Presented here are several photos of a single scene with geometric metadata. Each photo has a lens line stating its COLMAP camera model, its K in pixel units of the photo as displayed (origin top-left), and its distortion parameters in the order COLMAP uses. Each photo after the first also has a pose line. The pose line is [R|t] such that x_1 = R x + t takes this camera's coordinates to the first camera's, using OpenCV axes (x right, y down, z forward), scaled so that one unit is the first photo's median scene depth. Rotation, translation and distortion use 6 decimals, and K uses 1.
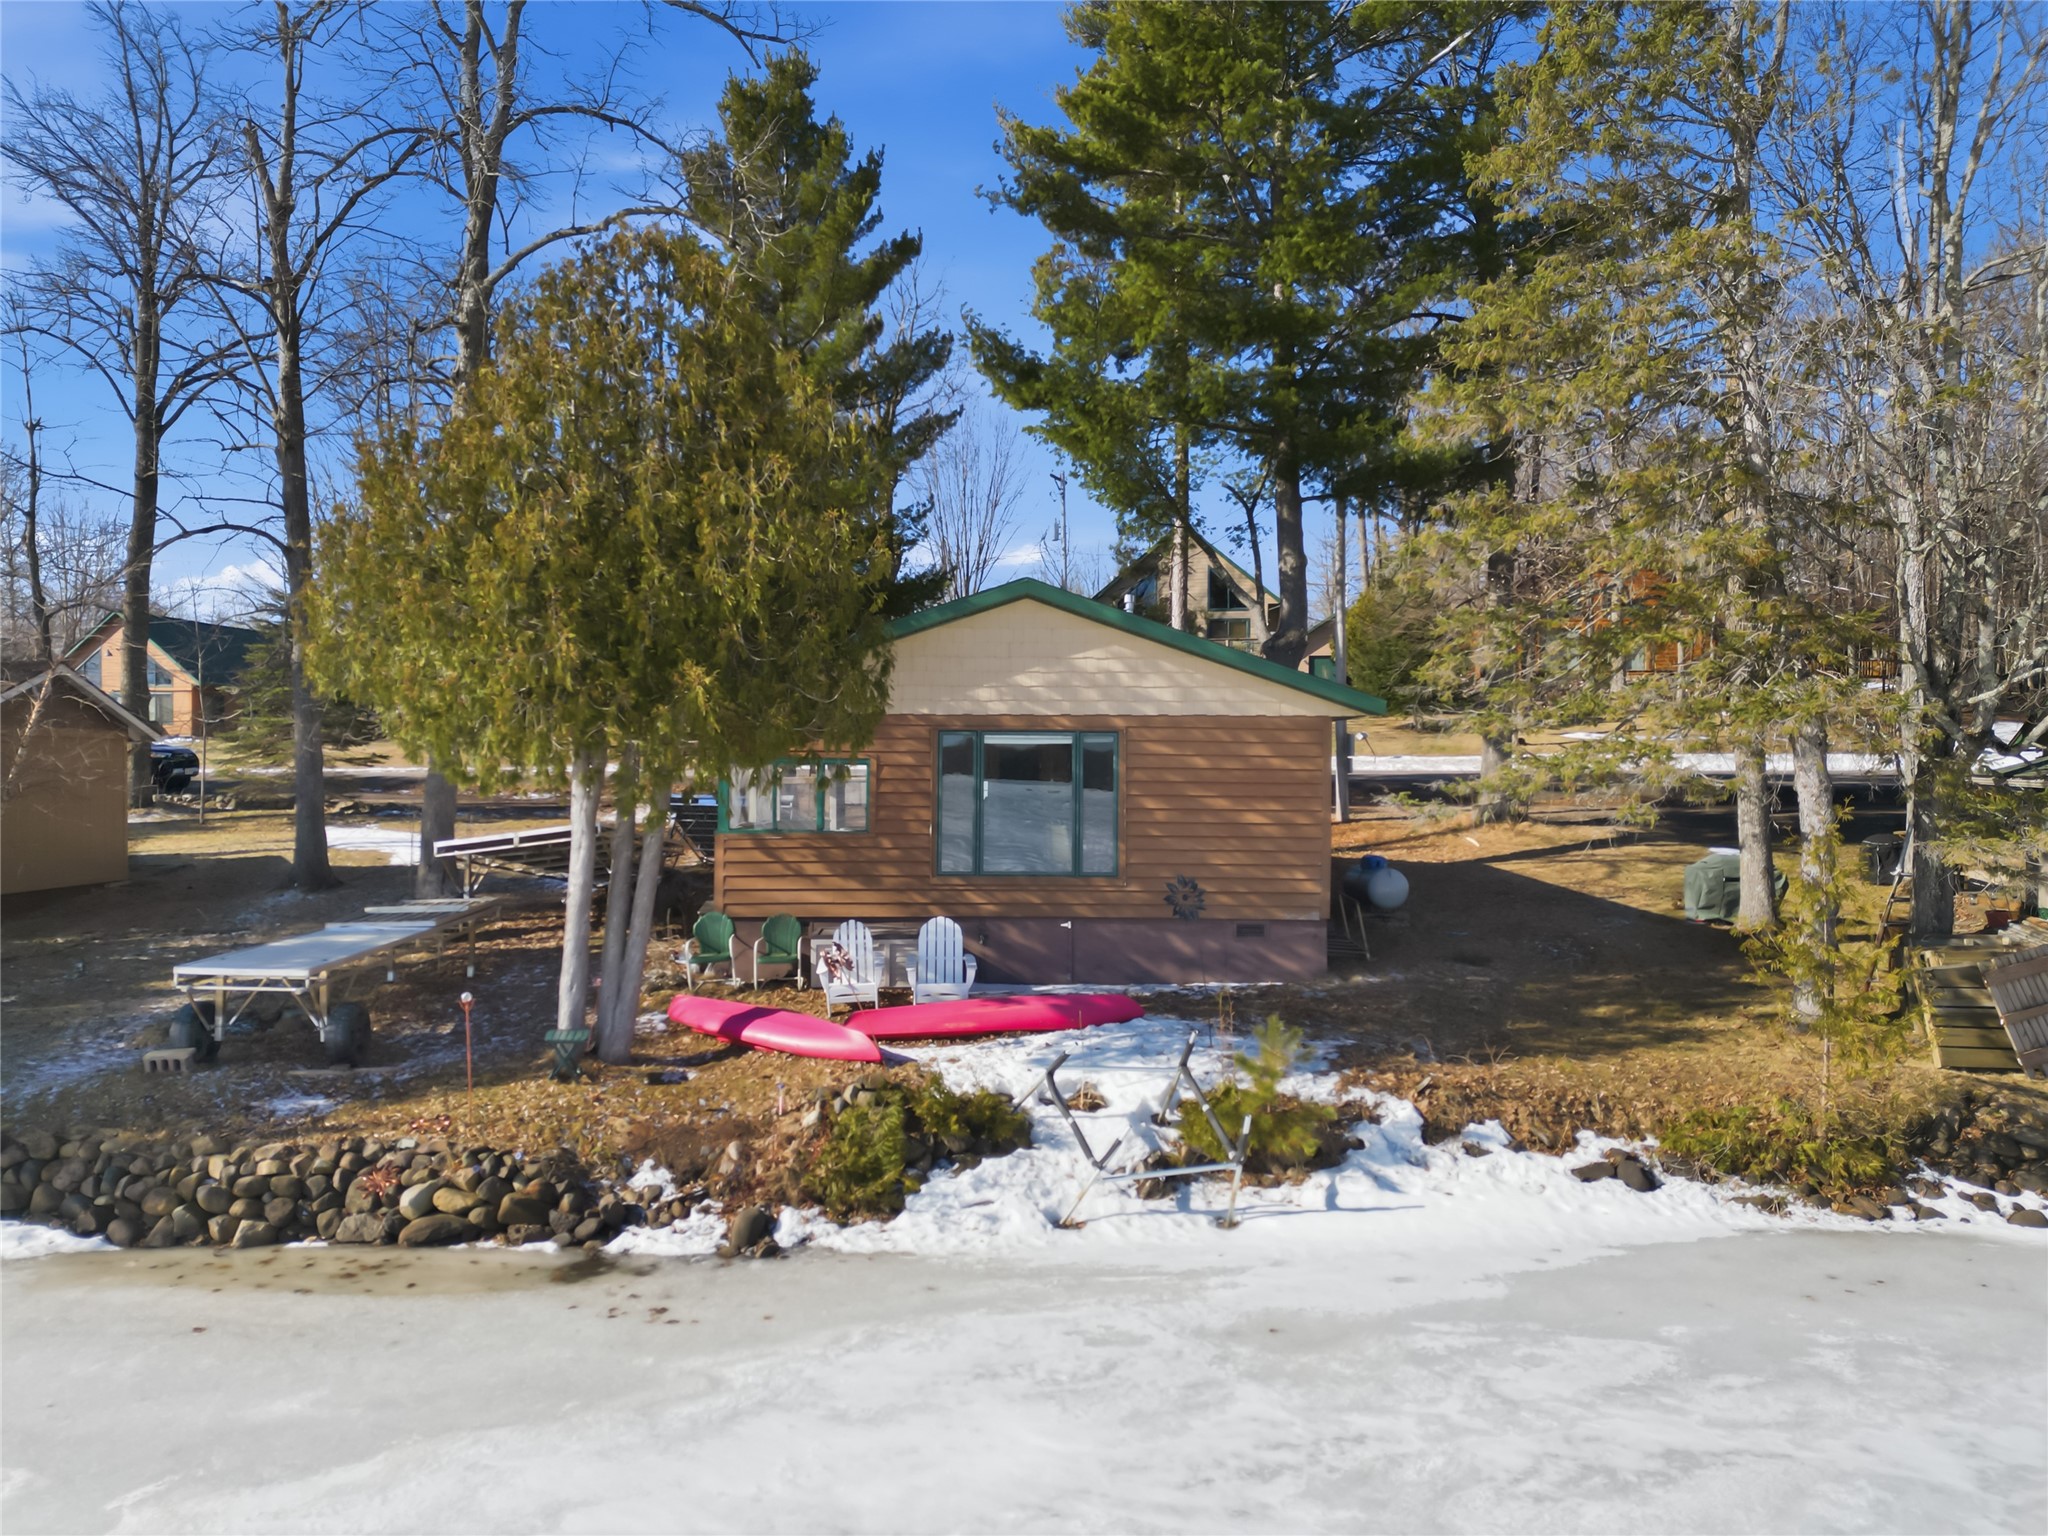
lens RADIAL K [[1413.6, 0, 1018.0], [0, 1413.6, 774.1], [0, 0, 1]] dist [0.069340, -0.050228]
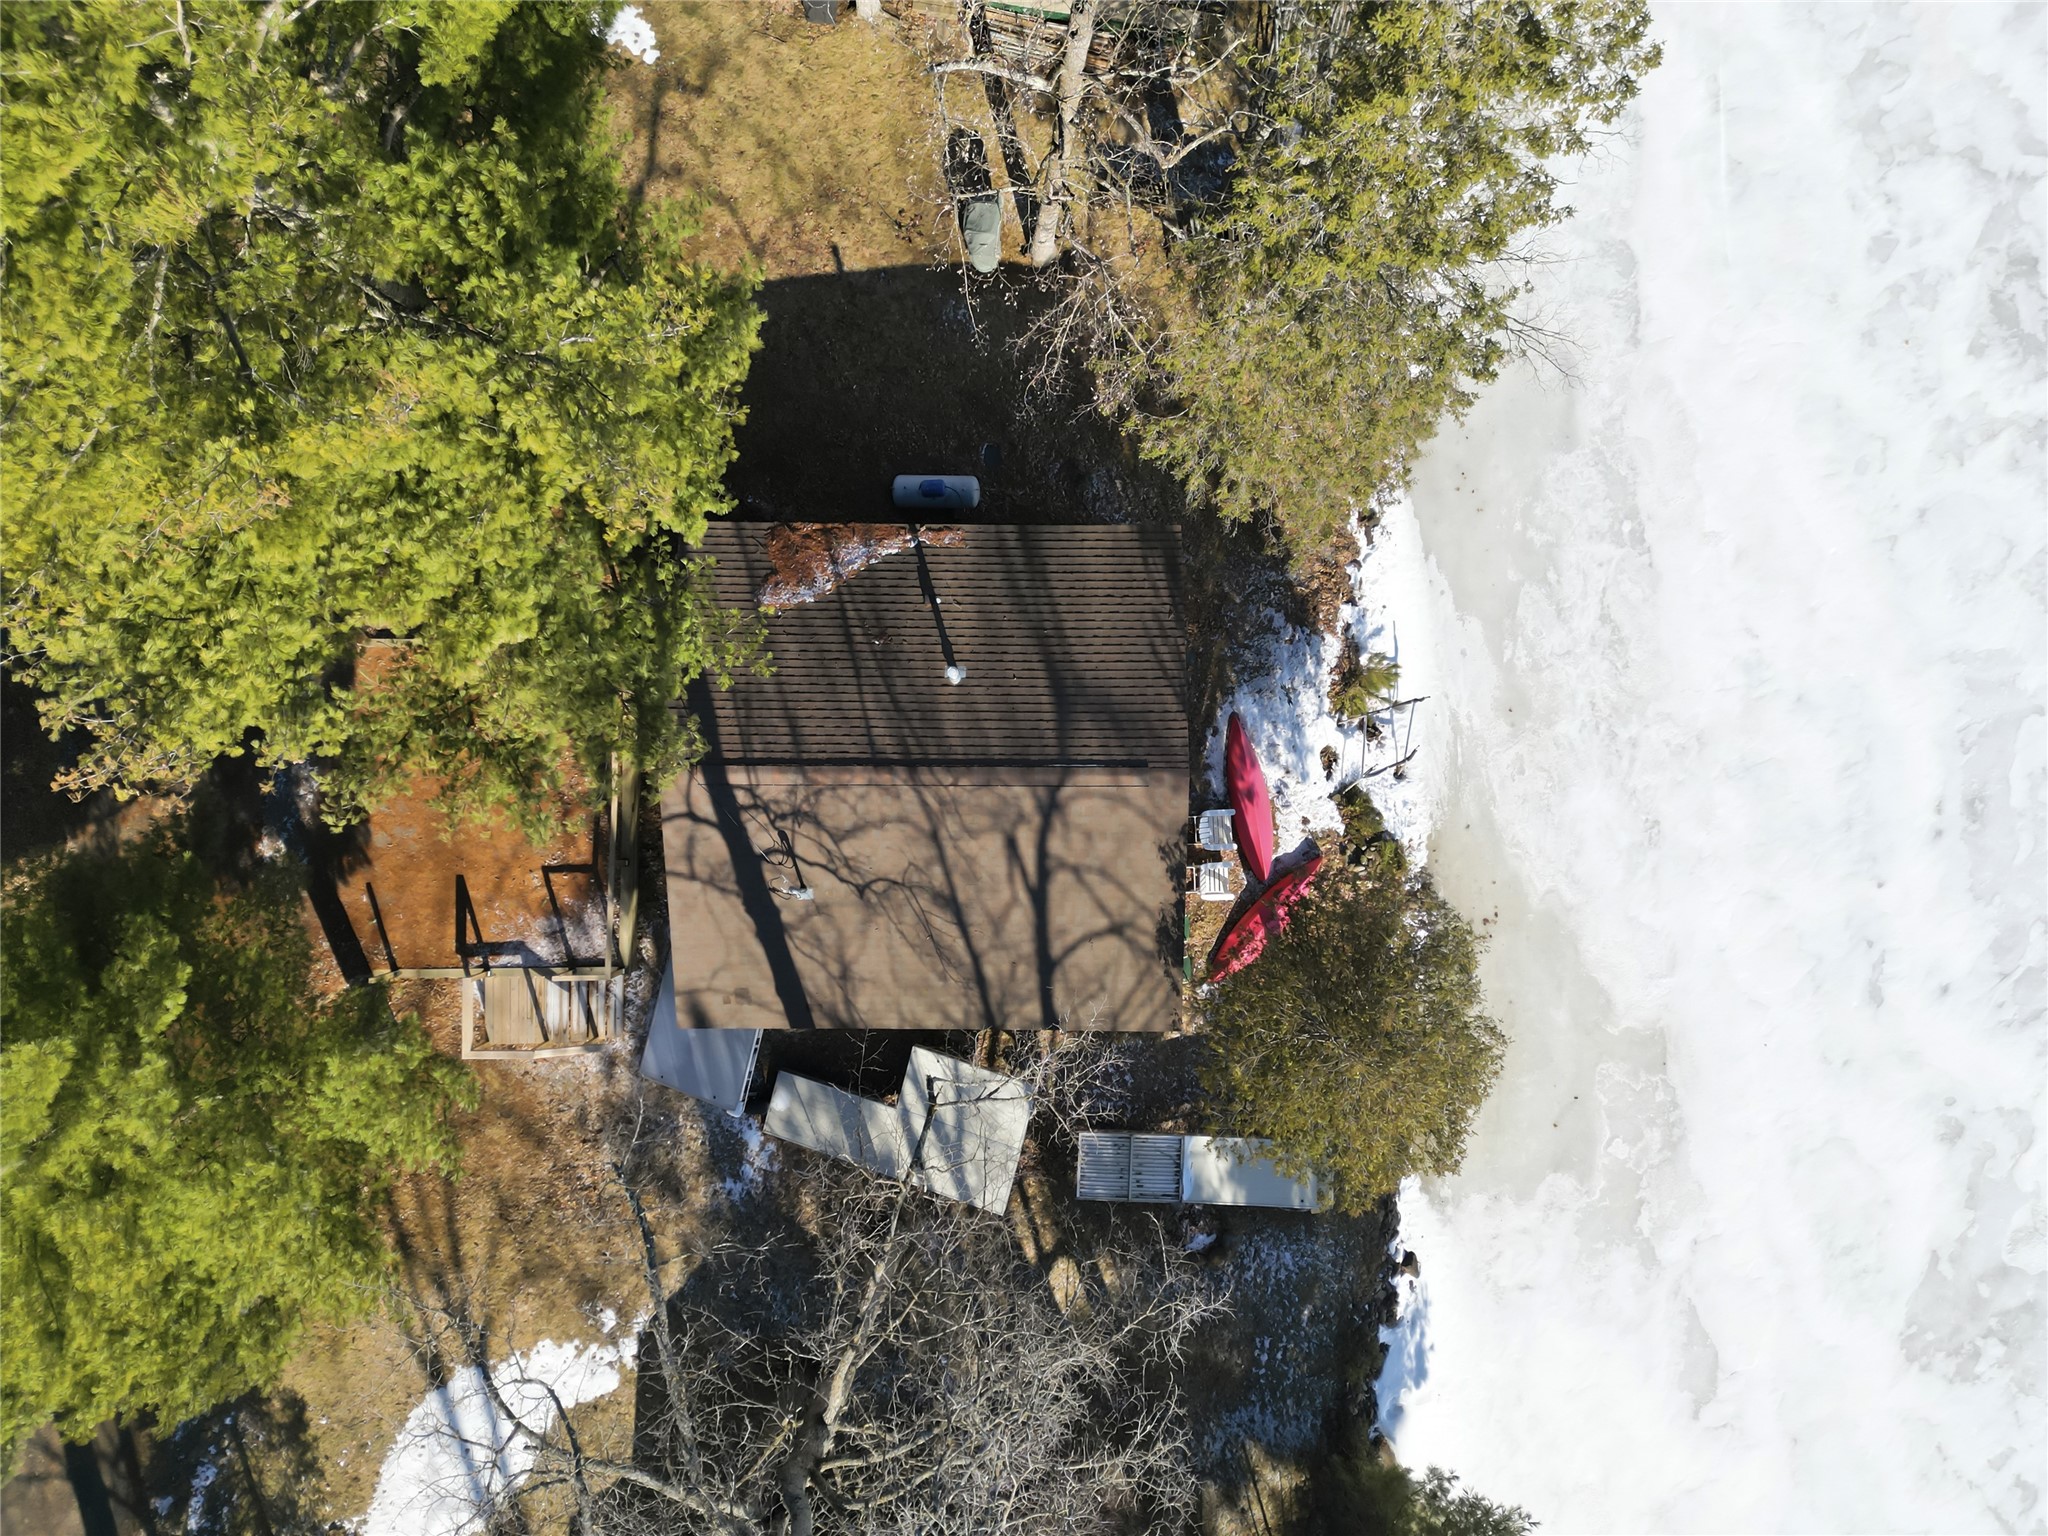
lens RADIAL K [[1490.0, 0, 1024.0], [0, 1490.0, 768.0], [0, 0, 1]] dist [0.087733, -0.079183]
pose [[0.038969, -0.999218, 0.006747, -0.000629], [0.002748, 0.006860, 0.999973, -2.074788], [-0.999237, -0.038950, 0.003013, 1.513046]]
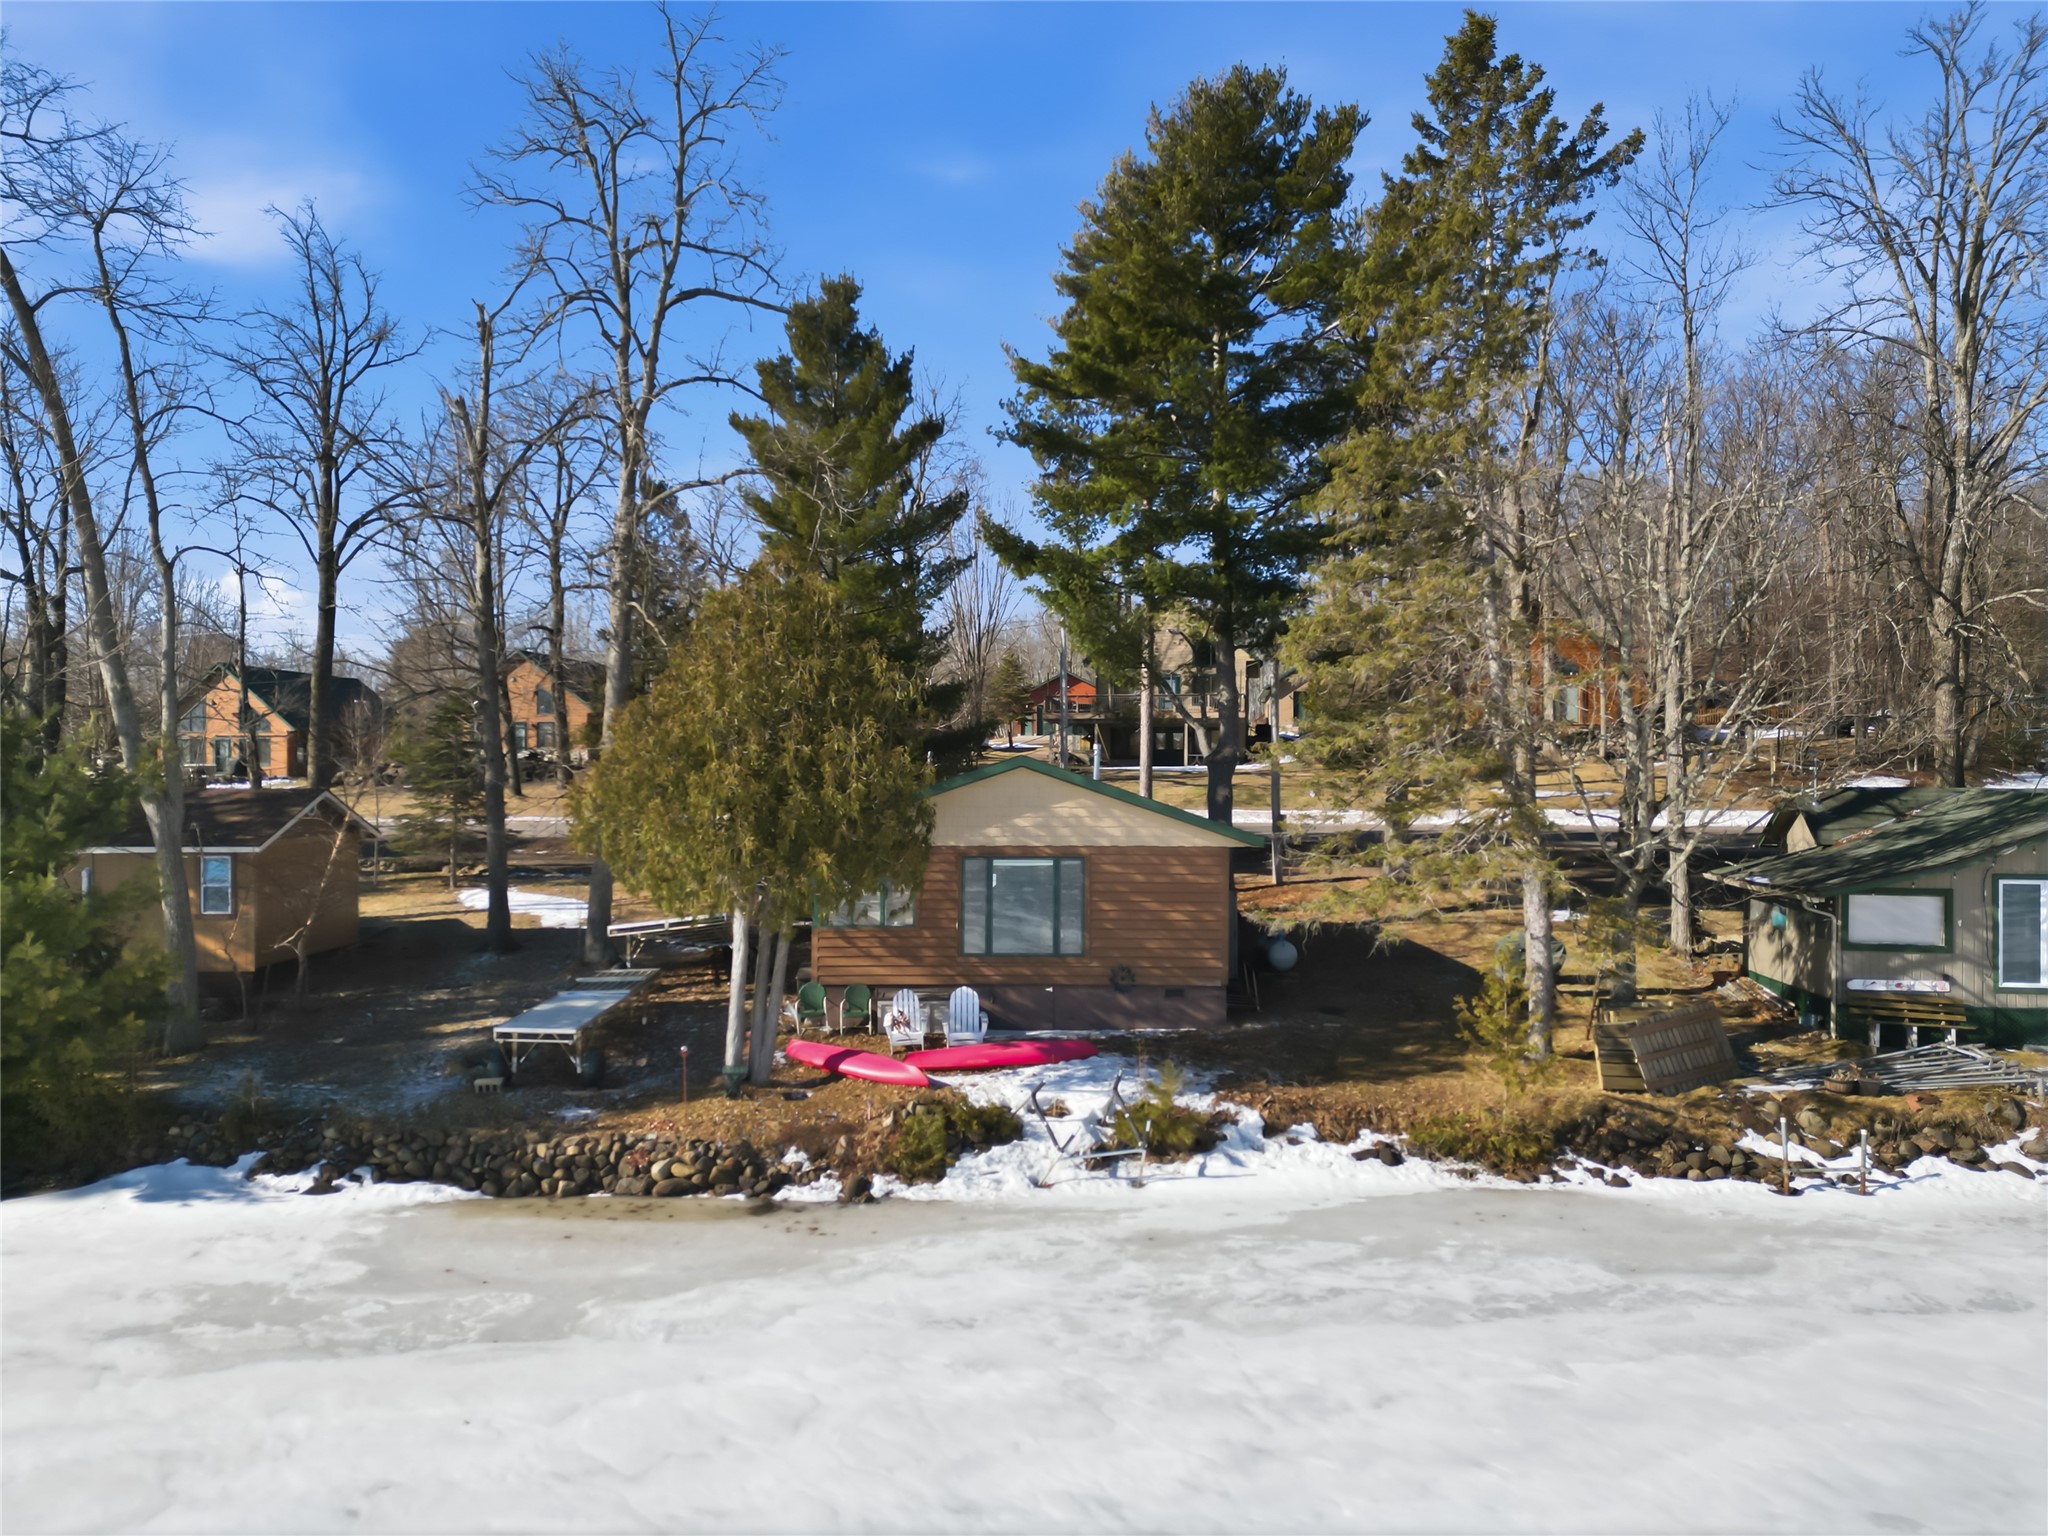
lens RADIAL K [[1420.3, 0, 1016.7], [0, 1420.3, 762.0], [0, 0, 1]] dist [0.085574, -0.074094]
pose [[0.999962, -0.001851, -0.008511, 0.017876], [0.001800, 0.999981, -0.005959, -0.161773], [0.008522, 0.005943, 0.999946, -0.645419]]
